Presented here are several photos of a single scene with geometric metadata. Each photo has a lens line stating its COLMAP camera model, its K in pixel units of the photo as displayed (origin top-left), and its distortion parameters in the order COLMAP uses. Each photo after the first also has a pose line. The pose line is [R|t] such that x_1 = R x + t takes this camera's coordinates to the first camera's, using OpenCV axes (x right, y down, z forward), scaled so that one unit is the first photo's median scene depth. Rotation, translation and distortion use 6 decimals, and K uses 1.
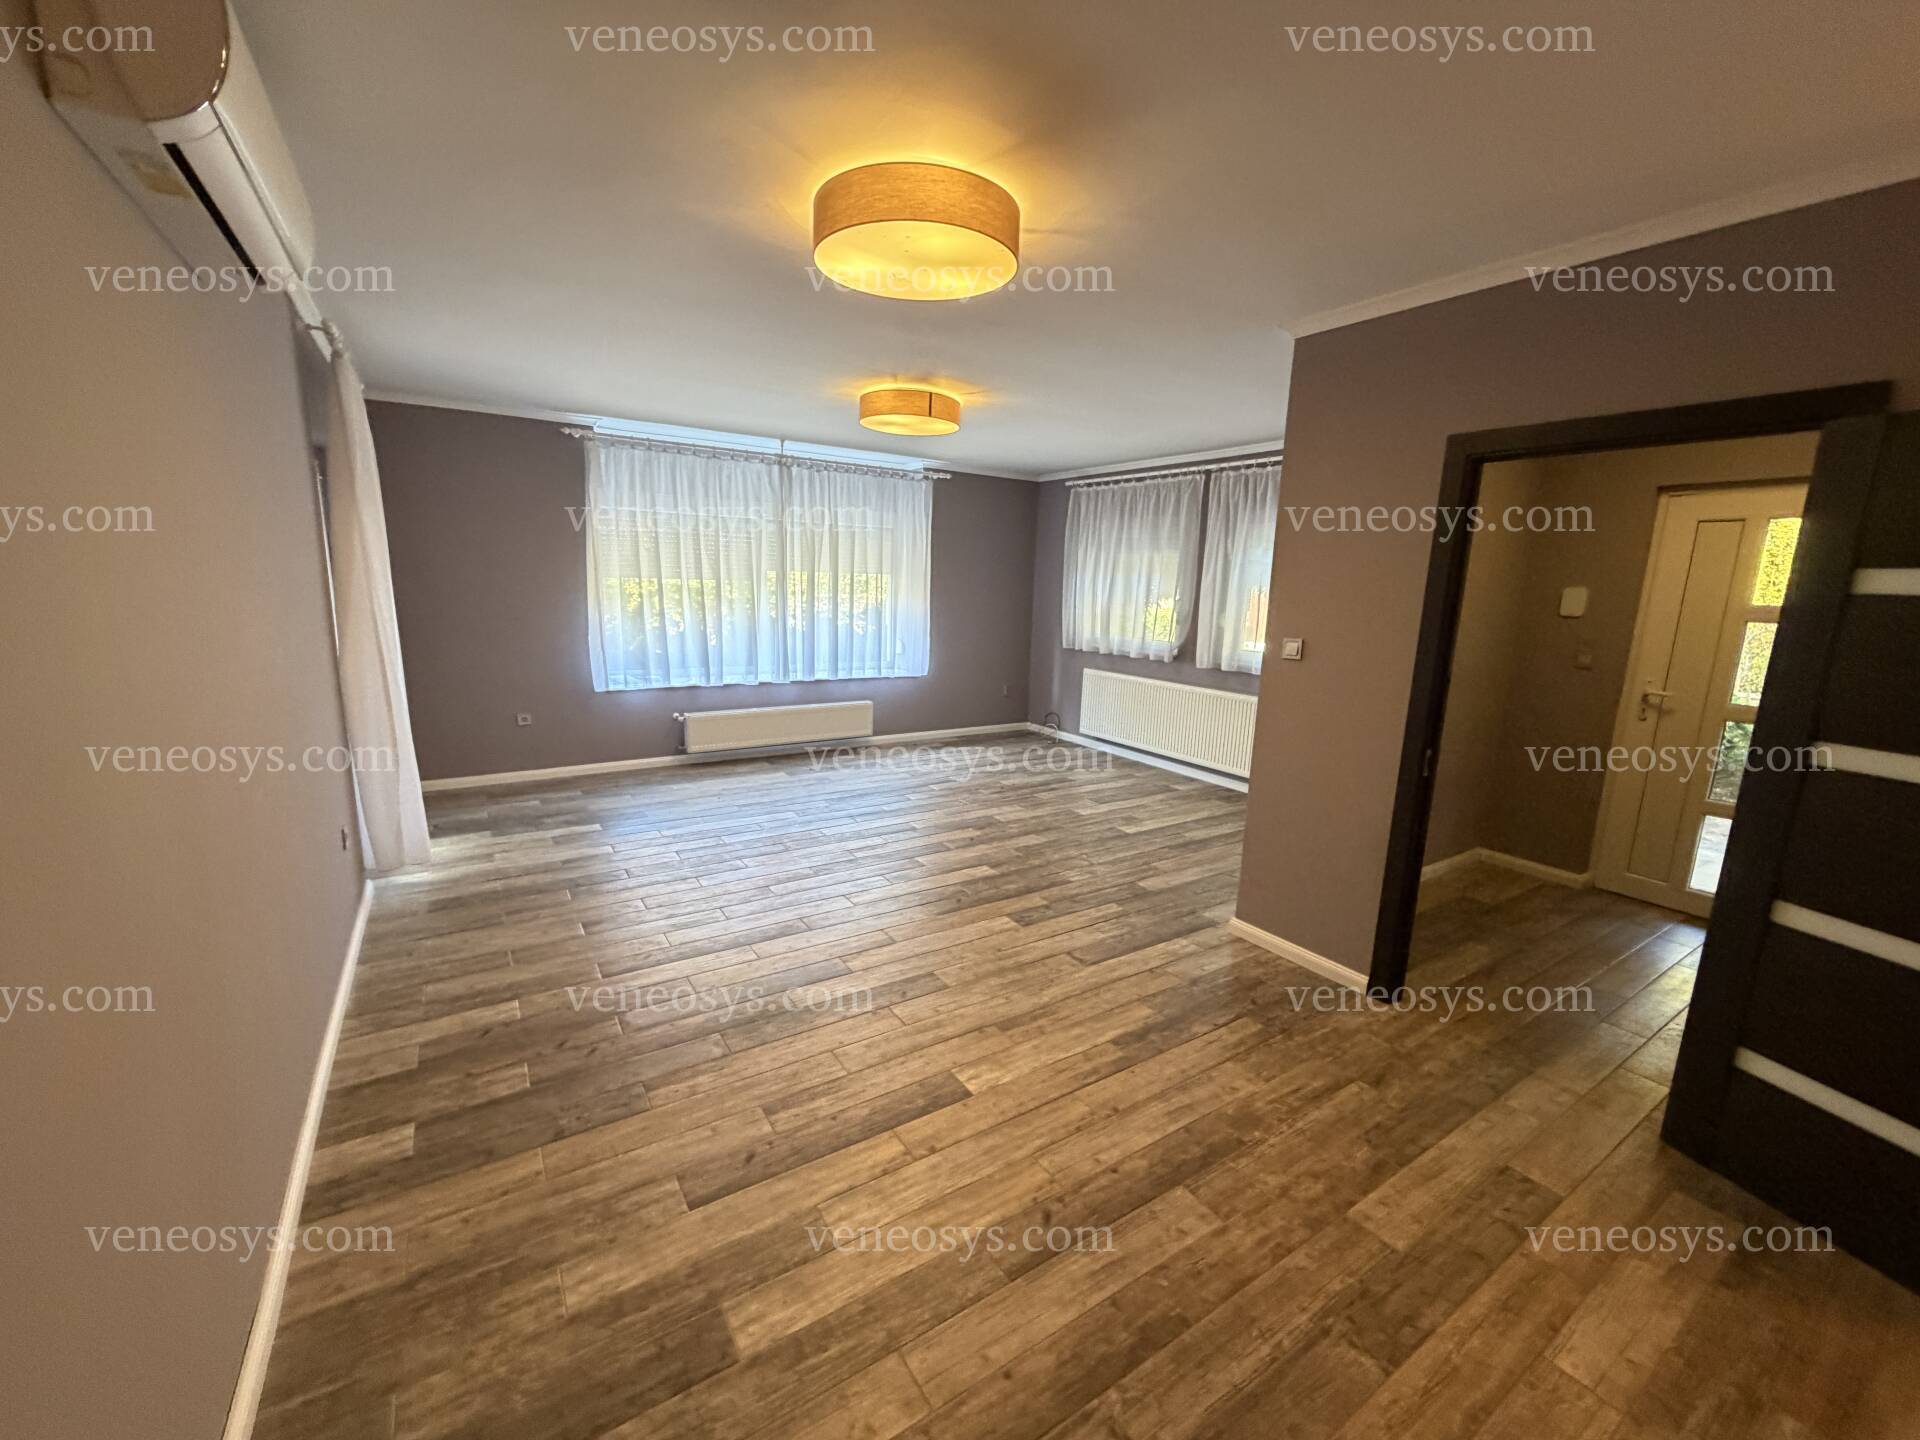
lens RADIAL K [[764.5, 0, 955.6], [0, 764.5, 718.7], [0, 0, 1]] dist [-0.000519, 0.000172]
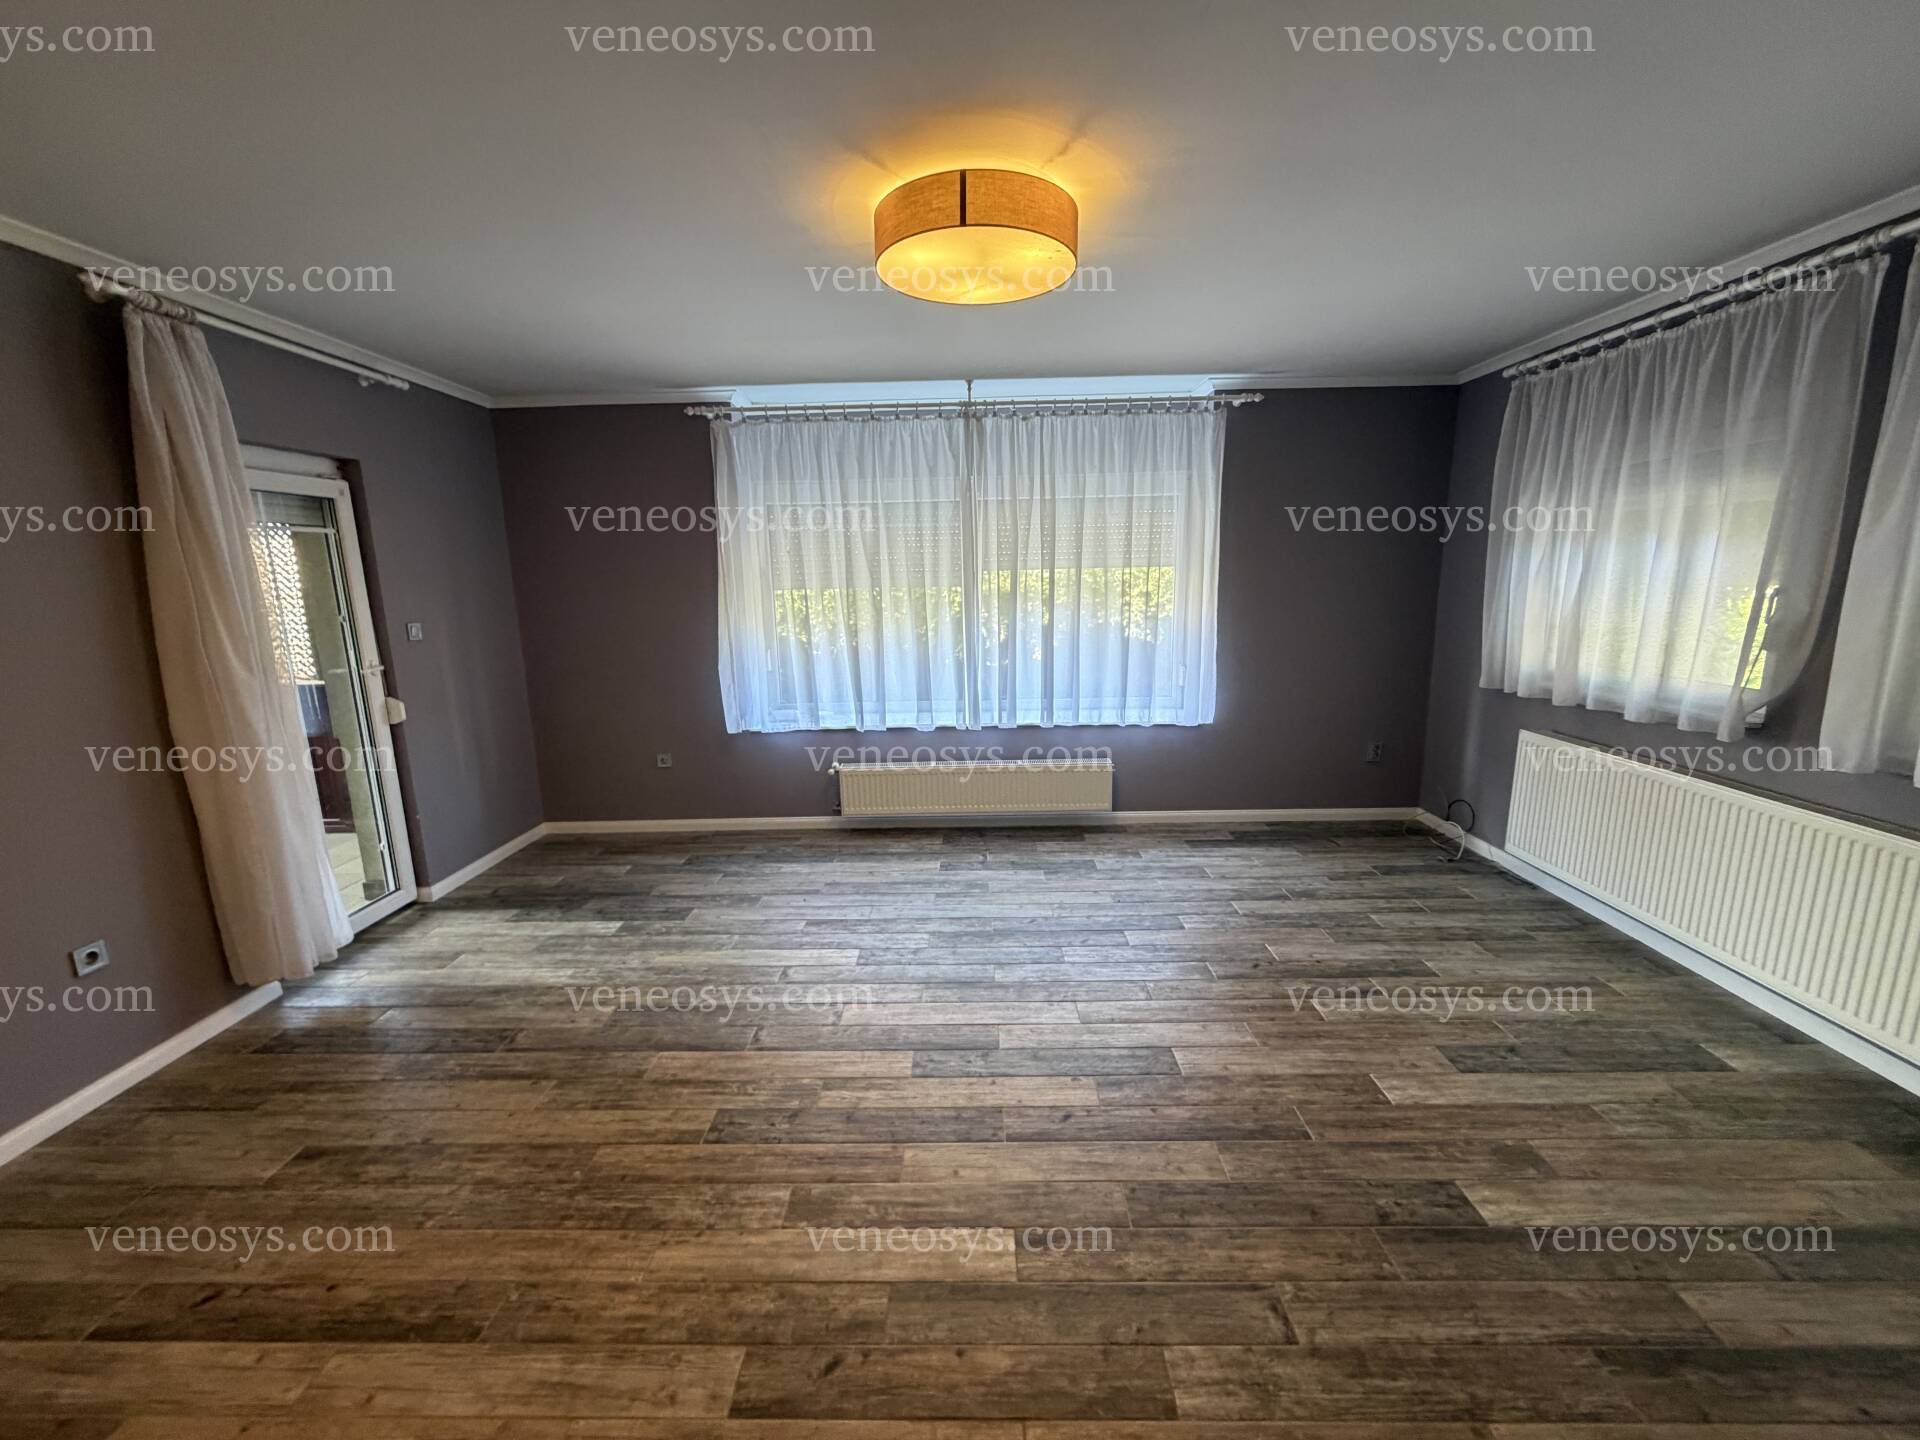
lens RADIAL K [[764.5, 0, 955.6], [0, 764.5, 718.7], [0, 0, 1]] dist [-0.000519, 0.000172]
pose [[0.827848, 0.055789, -0.558172, 0.178036], [-0.054458, 0.998335, 0.019013, -0.078865], [0.558303, 0.014657, 0.829507, 0.461691]]
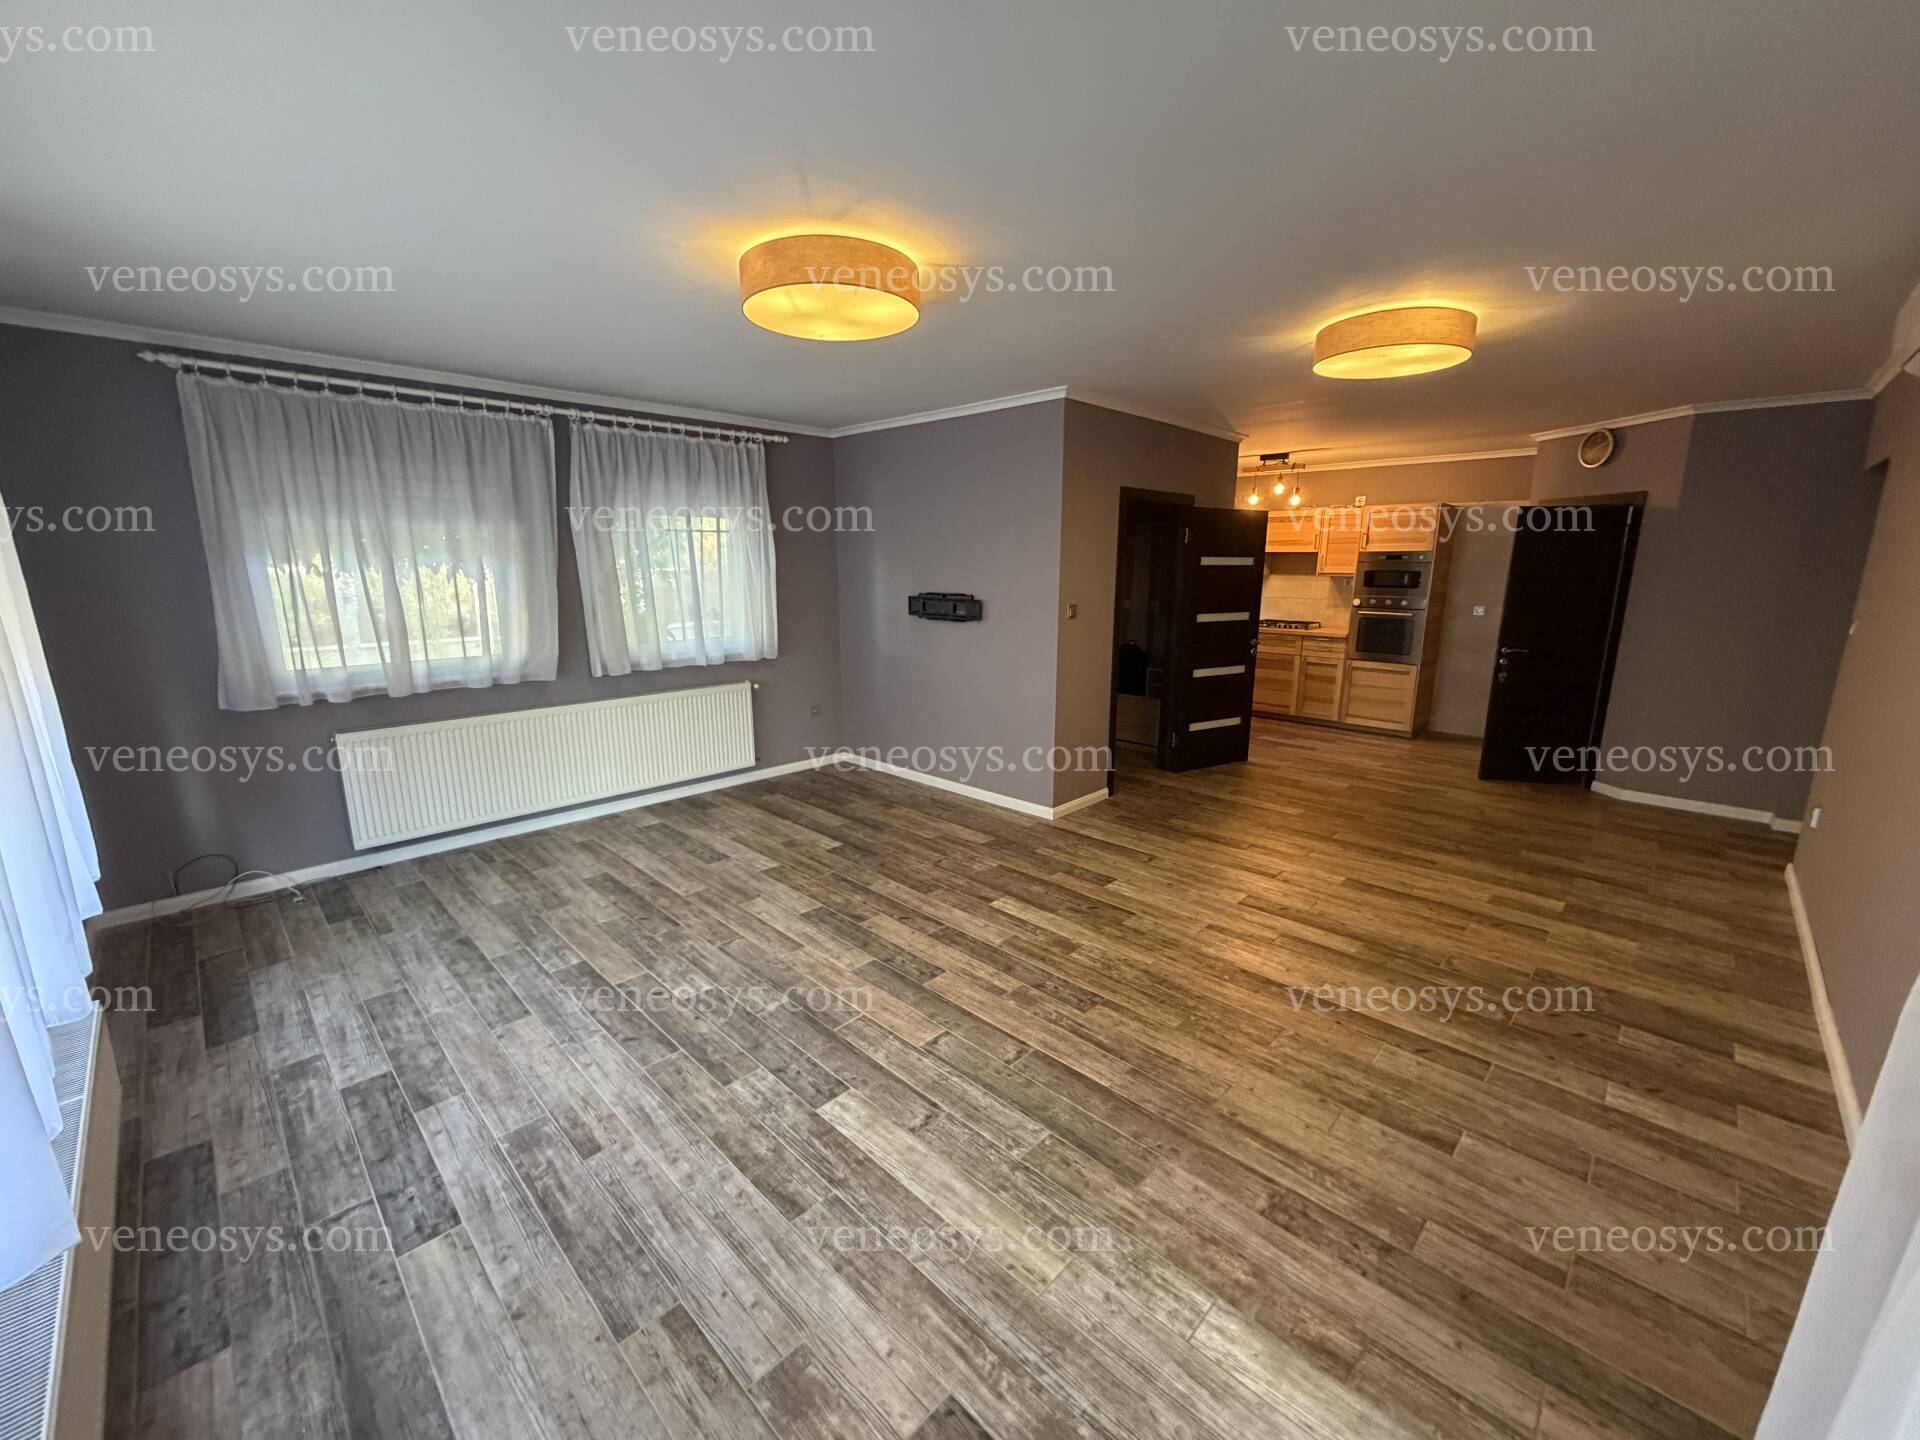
lens RADIAL K [[764.5, 0, 955.6], [0, 764.5, 718.7], [0, 0, 1]] dist [-0.000519, 0.000172]
pose [[-0.220187, -0.230592, 0.947811, -0.546982], [0.169109, 0.947921, 0.269905, -0.187204], [-0.960687, 0.219713, -0.169724, 0.852015]]
